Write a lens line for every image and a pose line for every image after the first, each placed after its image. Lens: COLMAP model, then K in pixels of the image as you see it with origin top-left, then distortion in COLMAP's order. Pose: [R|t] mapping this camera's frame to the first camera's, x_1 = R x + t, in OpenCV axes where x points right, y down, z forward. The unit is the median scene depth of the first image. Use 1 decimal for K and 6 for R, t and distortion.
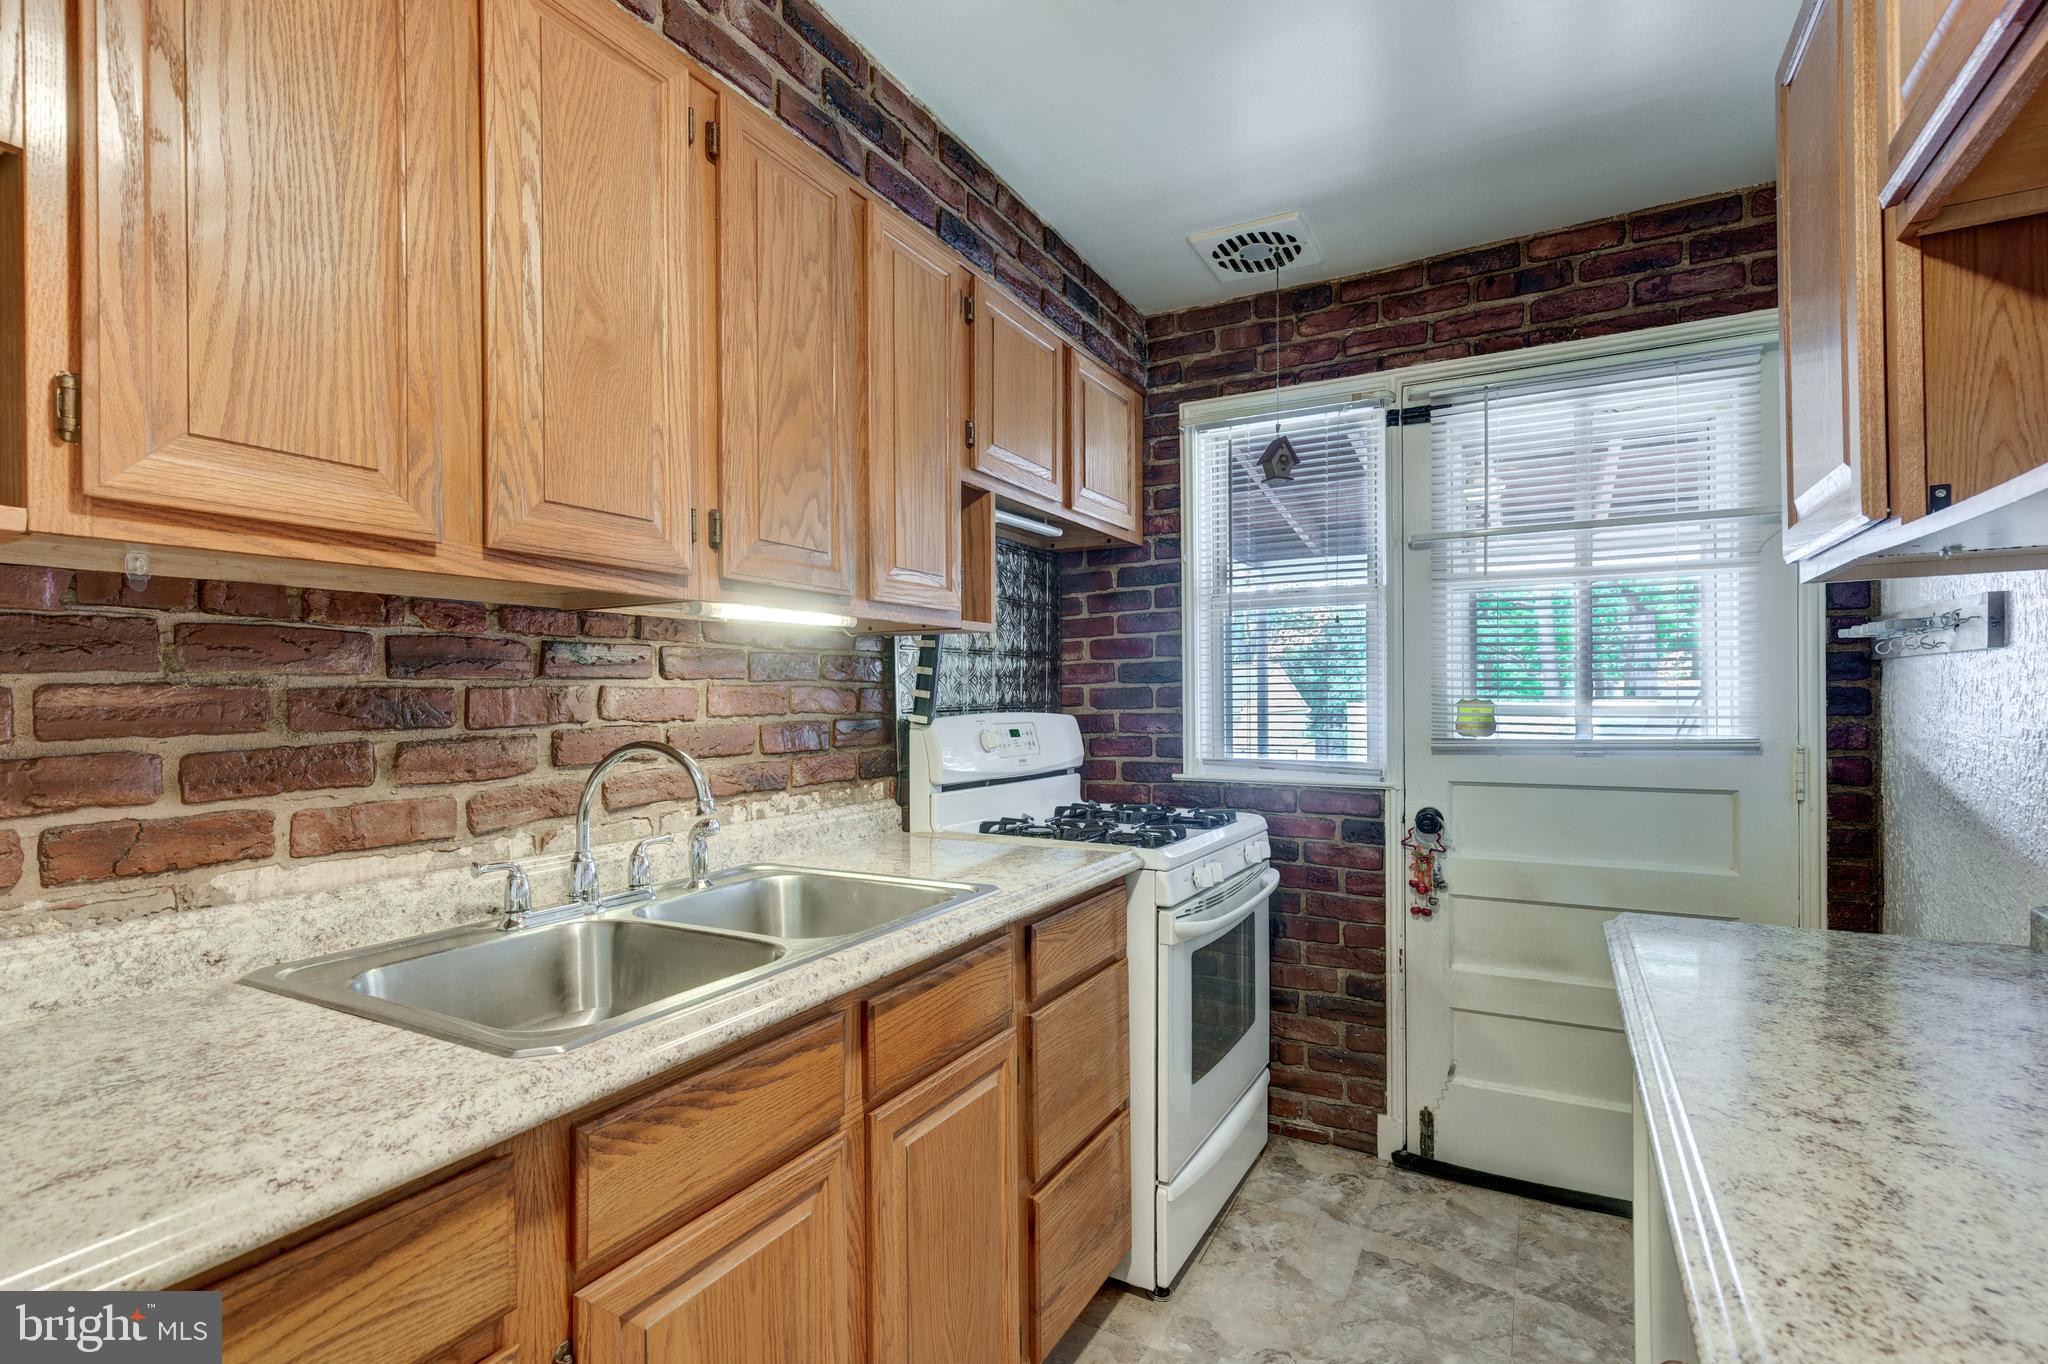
lens RADIAL K [[933.3, 0, 1027.6], [0, 933.3, 700.3], [0, 0, 1]] dist [0.005741, -0.000538]
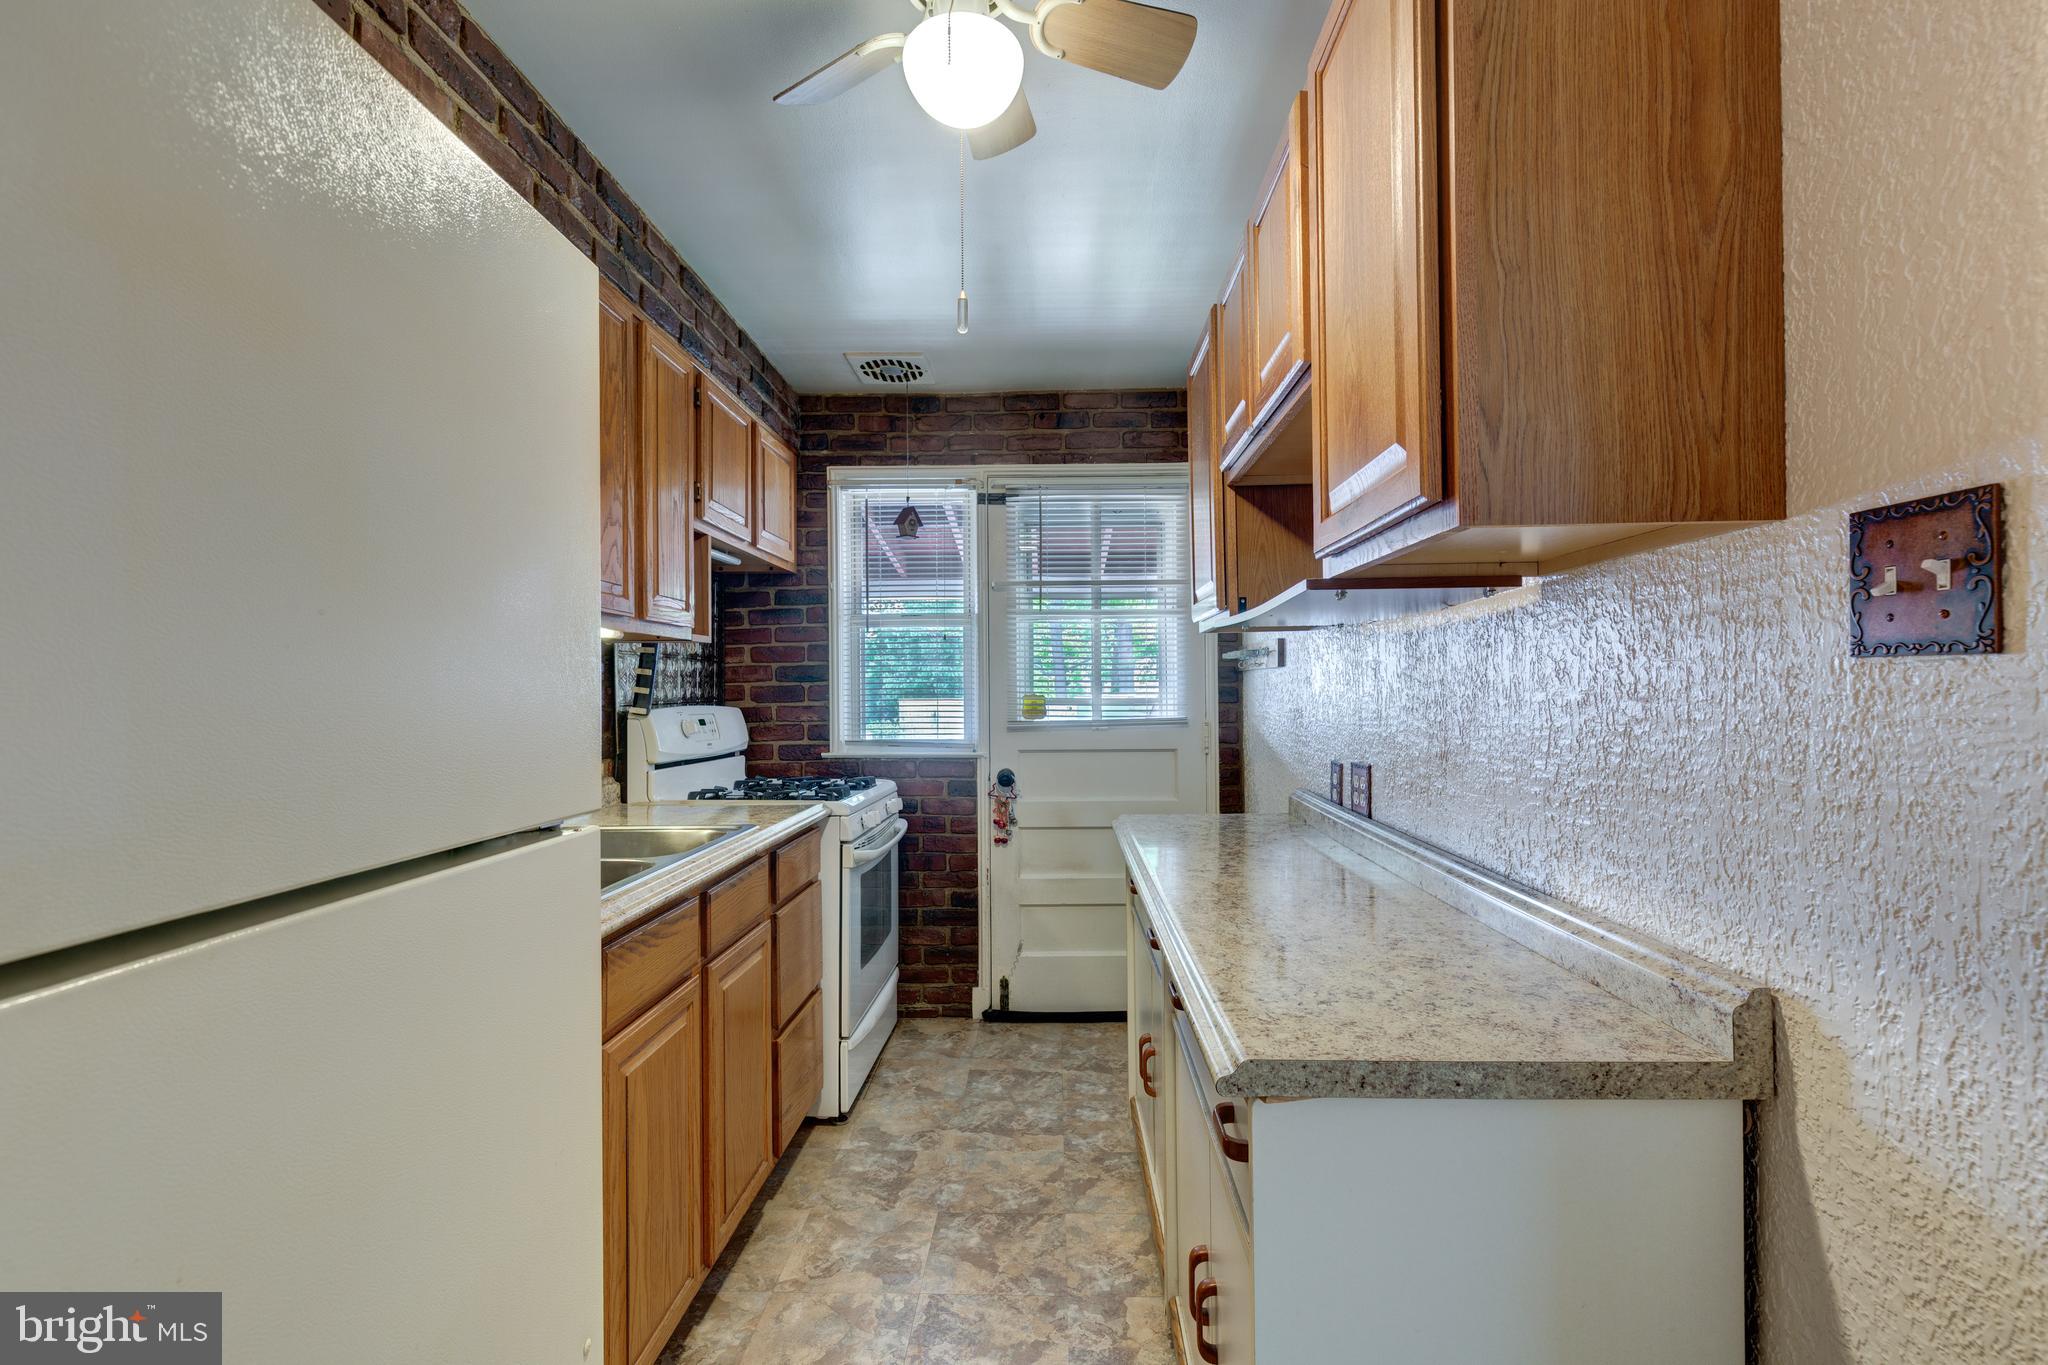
lens RADIAL K [[924.4, 0, 1006.0], [0, 924.4, 683.7], [0, 0, 1]] dist [0.004651, 0.000184]
pose [[0.898103, 0.003566, 0.439771, -0.212010], [0.002855, 0.999899, -0.013938, 0.002527], [-0.439777, 0.013773, 0.898002, -0.307023]]
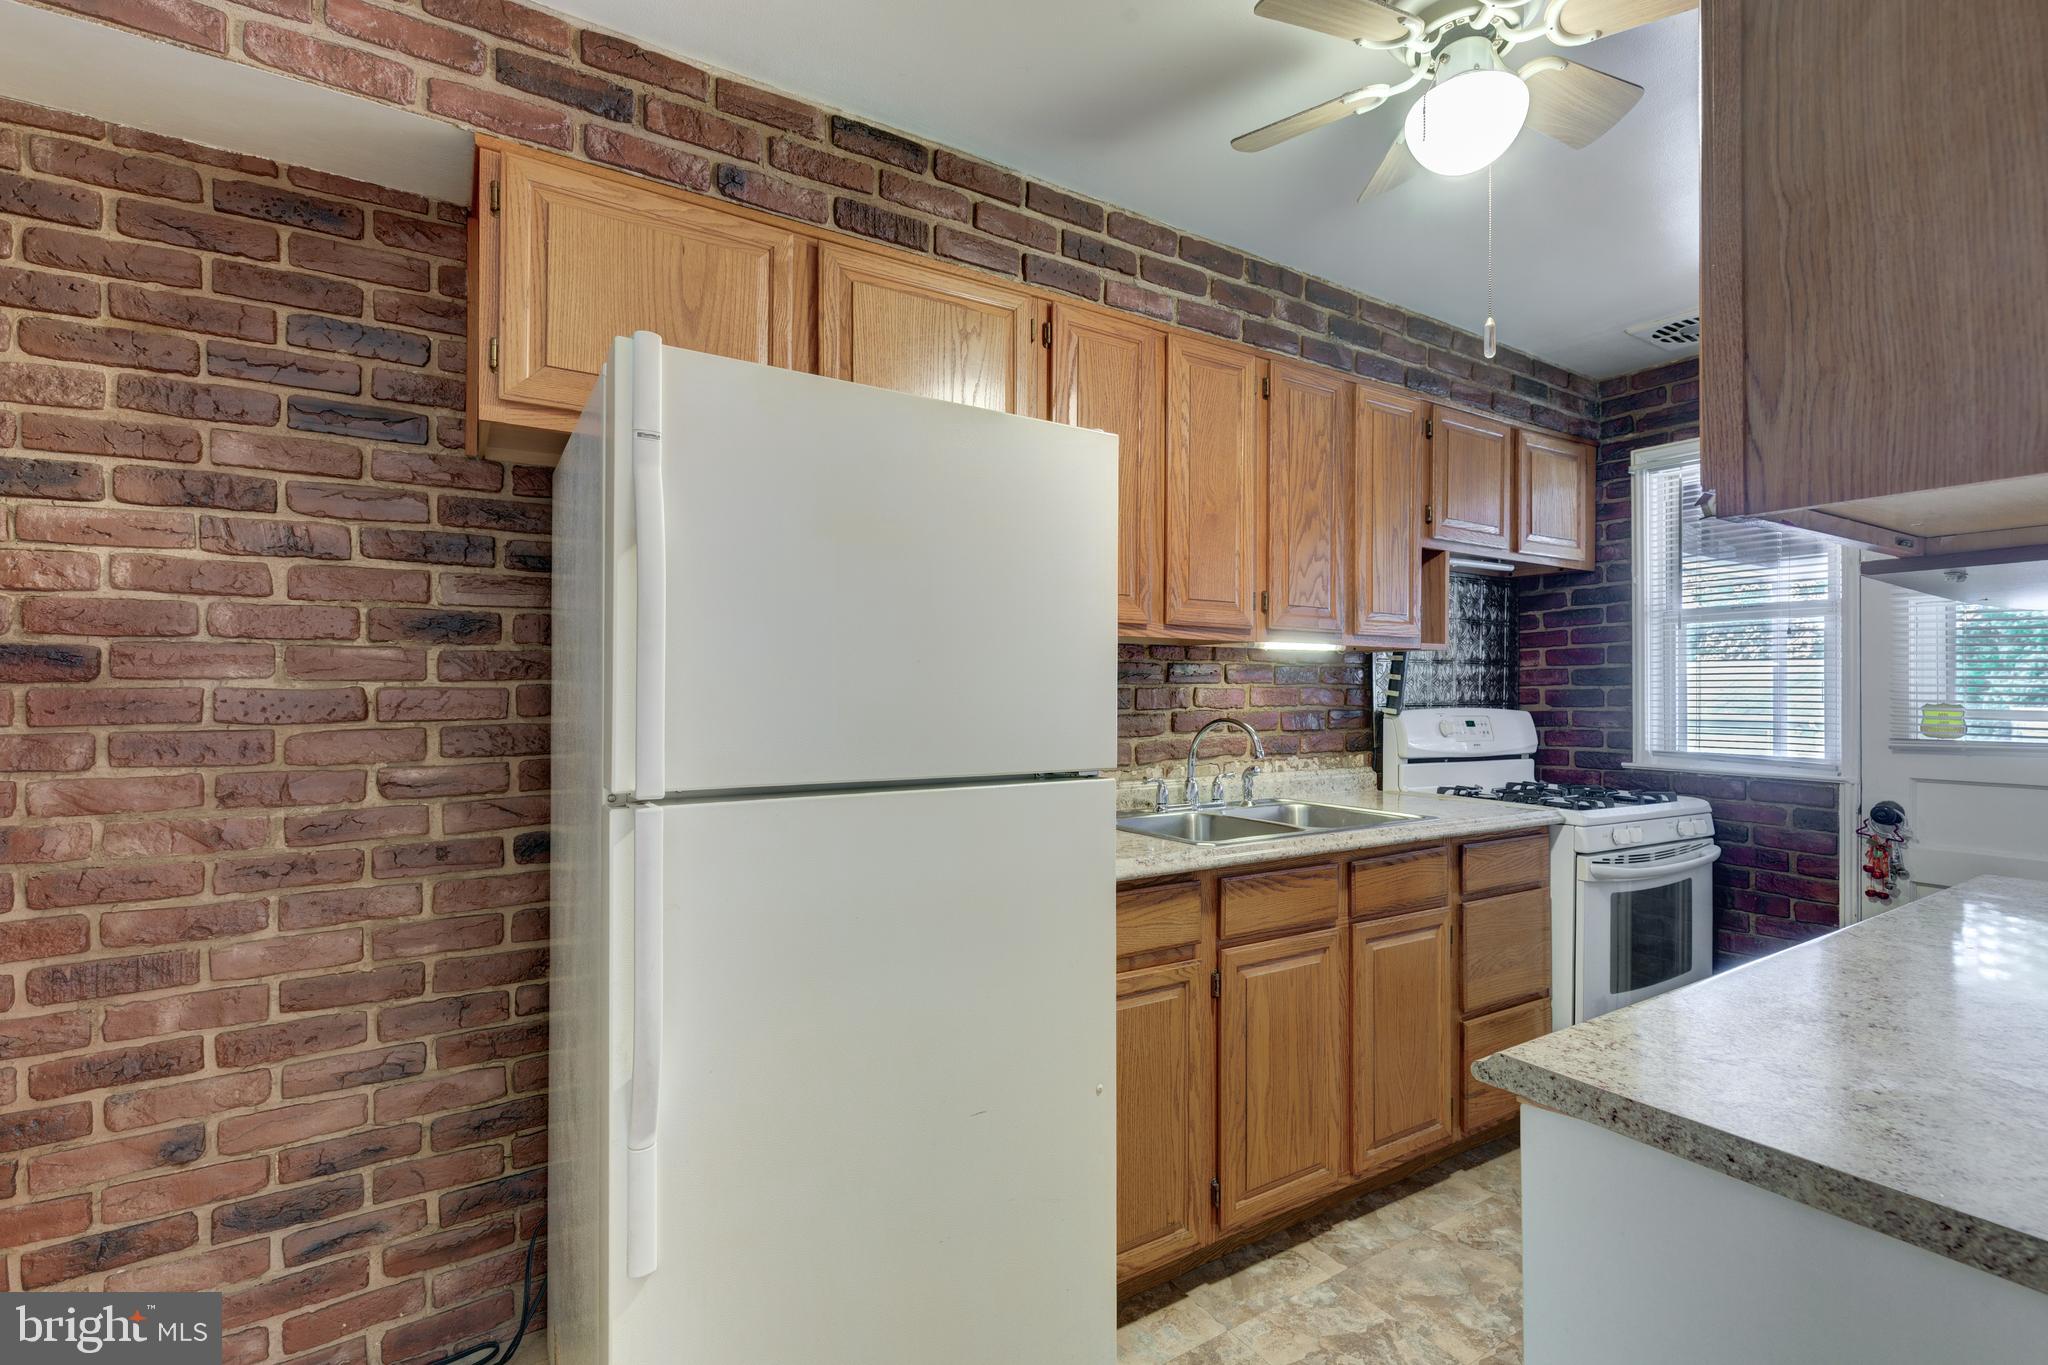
lens RADIAL K [[904.8, 0, 1015.7], [0, 904.8, 687.0], [0, 0, 1]] dist [0.001394, -0.000193]
pose [[0.865432, 0.007285, -0.500973, 0.077325], [-0.011698, 0.999916, -0.005667, -0.001895], [0.500890, 0.010765, 0.865444, -0.462481]]
